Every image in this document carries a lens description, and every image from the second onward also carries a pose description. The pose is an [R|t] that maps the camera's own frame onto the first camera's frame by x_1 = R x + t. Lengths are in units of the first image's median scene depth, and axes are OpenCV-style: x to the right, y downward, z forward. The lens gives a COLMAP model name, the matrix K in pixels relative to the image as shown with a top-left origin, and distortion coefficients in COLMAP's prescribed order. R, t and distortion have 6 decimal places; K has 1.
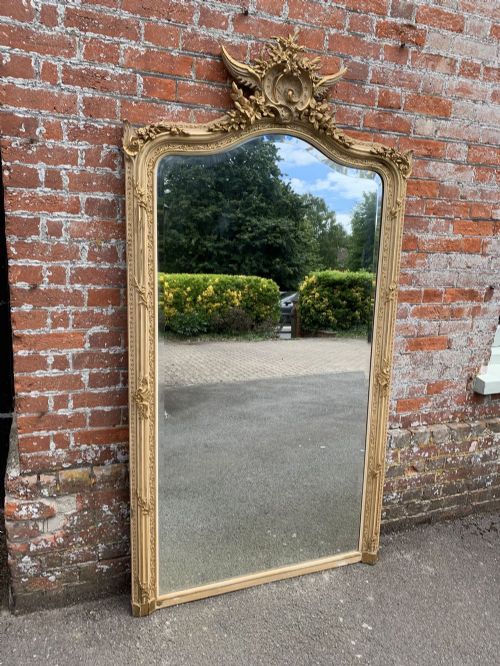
lens RADIAL K [[516.3, 0, 250.3], [0, 516.3, 330.9], [0, 0, 1]] dist [0.006484, -0.006269]
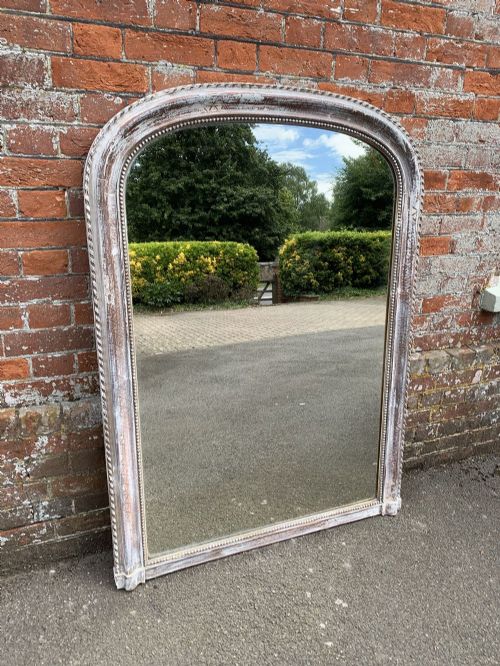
lens RADIAL K [[525.0, 0, 247.4], [0, 525.0, 332.9], [0, 0, 1]] dist [0.006921, -0.005401]
pose [[0.999730, -0.020909, 0.010171, 0.066365], [0.019507, 0.992284, 0.122441, 0.049663], [-0.012653, -0.122209, 0.992424, 0.204061]]
